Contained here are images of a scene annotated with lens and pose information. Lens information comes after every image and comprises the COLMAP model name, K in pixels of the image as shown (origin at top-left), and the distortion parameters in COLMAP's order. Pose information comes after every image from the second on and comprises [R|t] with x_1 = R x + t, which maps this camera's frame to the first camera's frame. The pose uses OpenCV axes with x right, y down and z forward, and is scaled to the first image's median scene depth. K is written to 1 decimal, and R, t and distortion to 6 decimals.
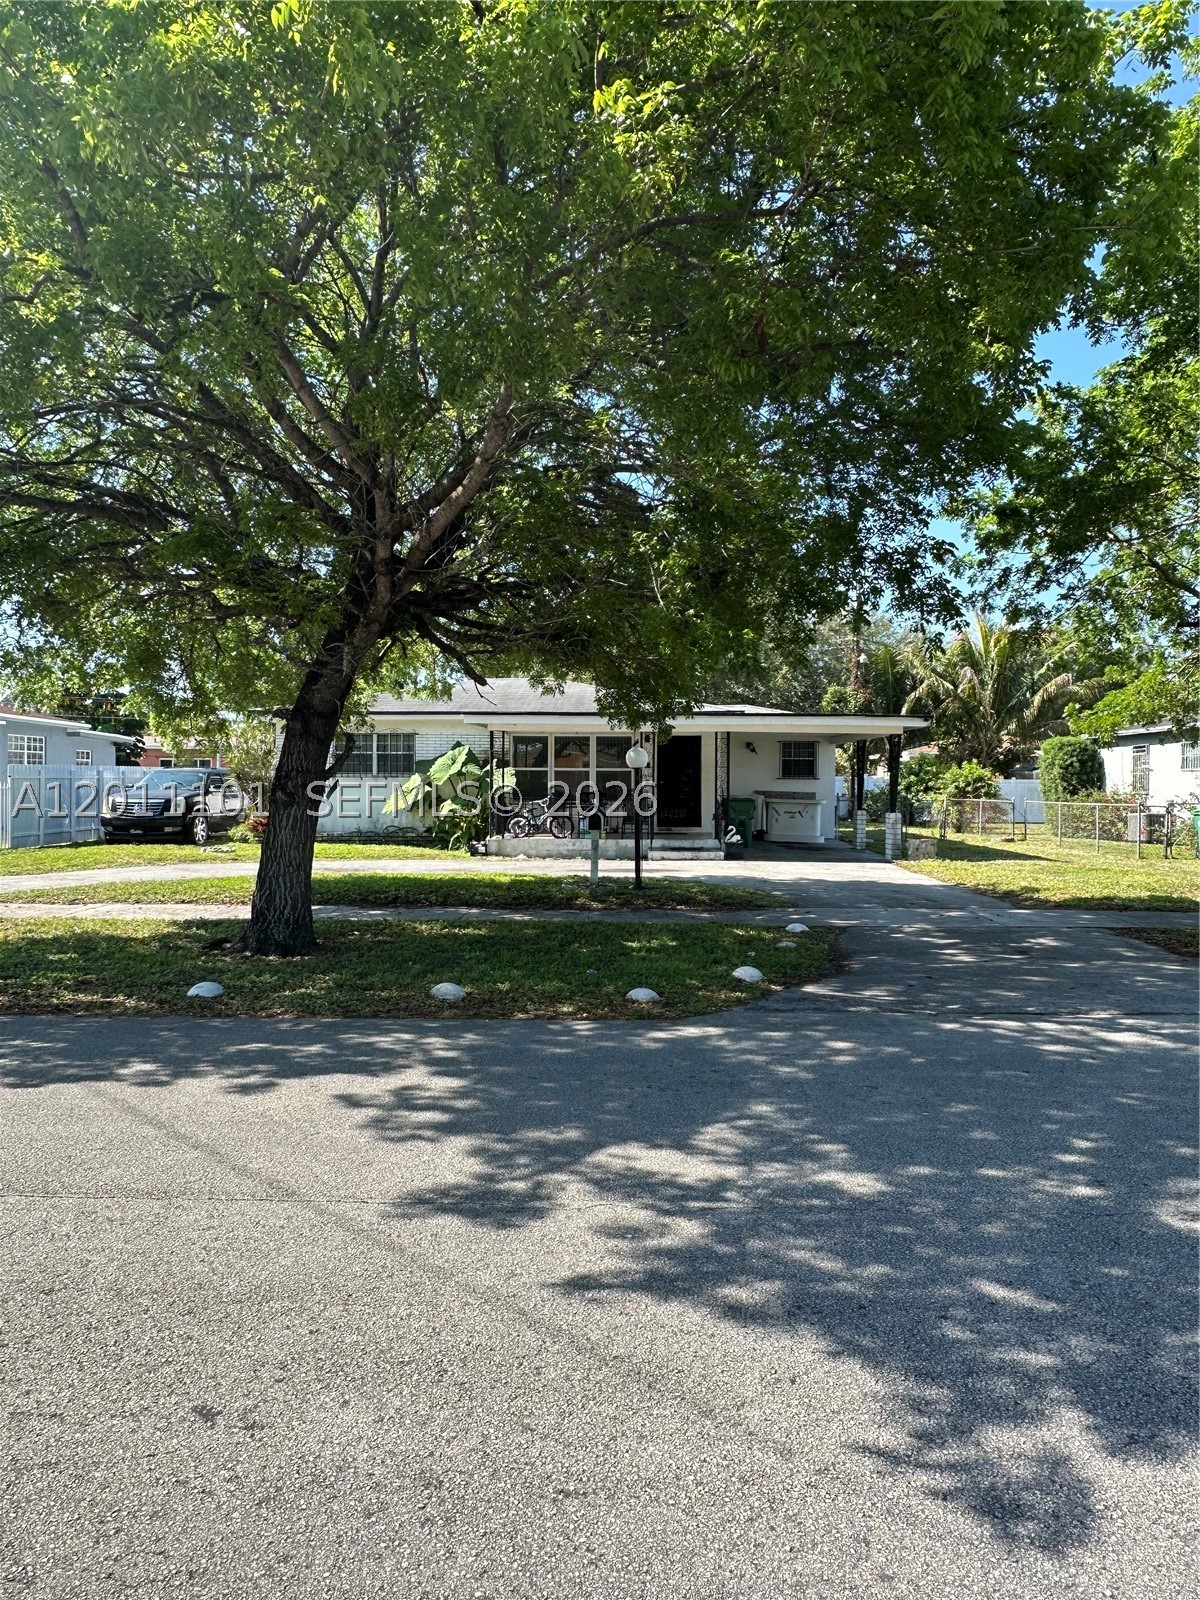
lens RADIAL K [[1019.6, 0, 603.1], [0, 1019.6, 788.6], [0, 0, 1]] dist [-0.019836, 0.001828]
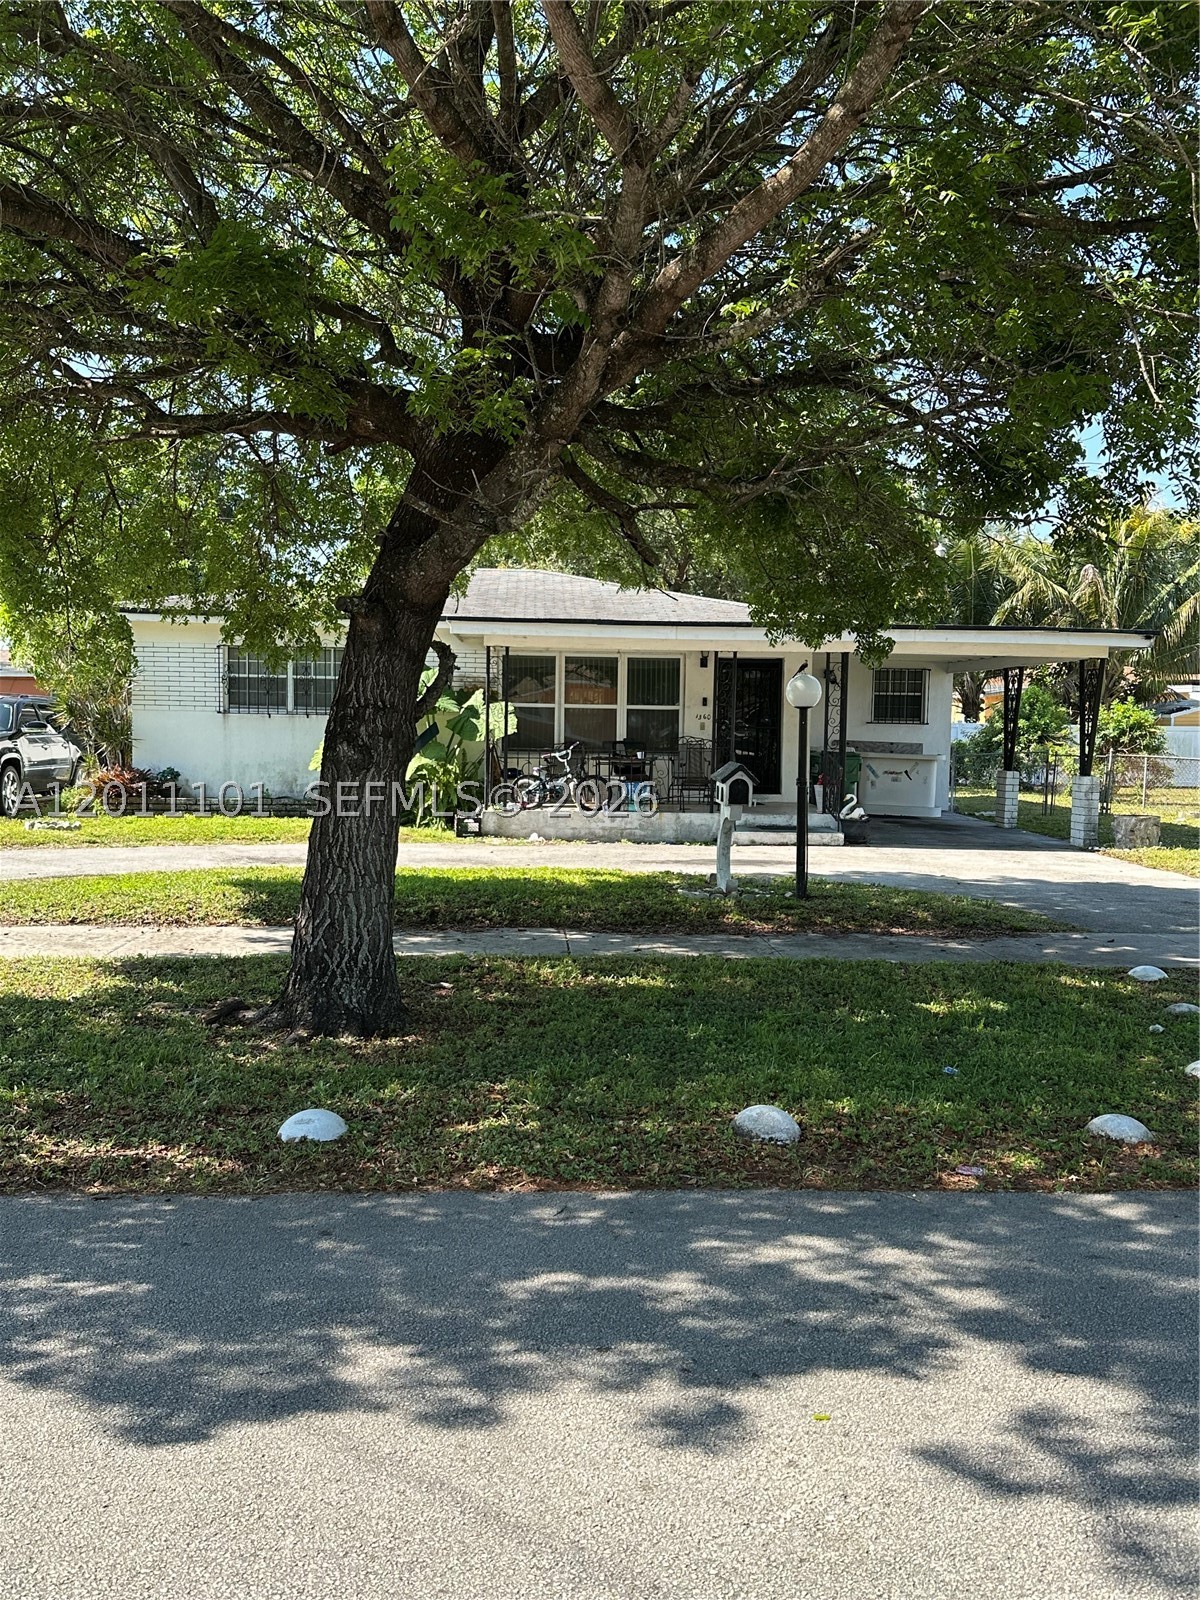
lens RADIAL K [[1399.9, 0, 597.7], [0, 1399.9, 802.1], [0, 0, 1]] dist [0.070750, -0.012271]
pose [[0.997292, 0.006693, 0.073236, -0.104276], [-0.010371, 0.998698, 0.049954, -0.002151], [-0.072807, -0.050578, 0.996063, 0.094858]]
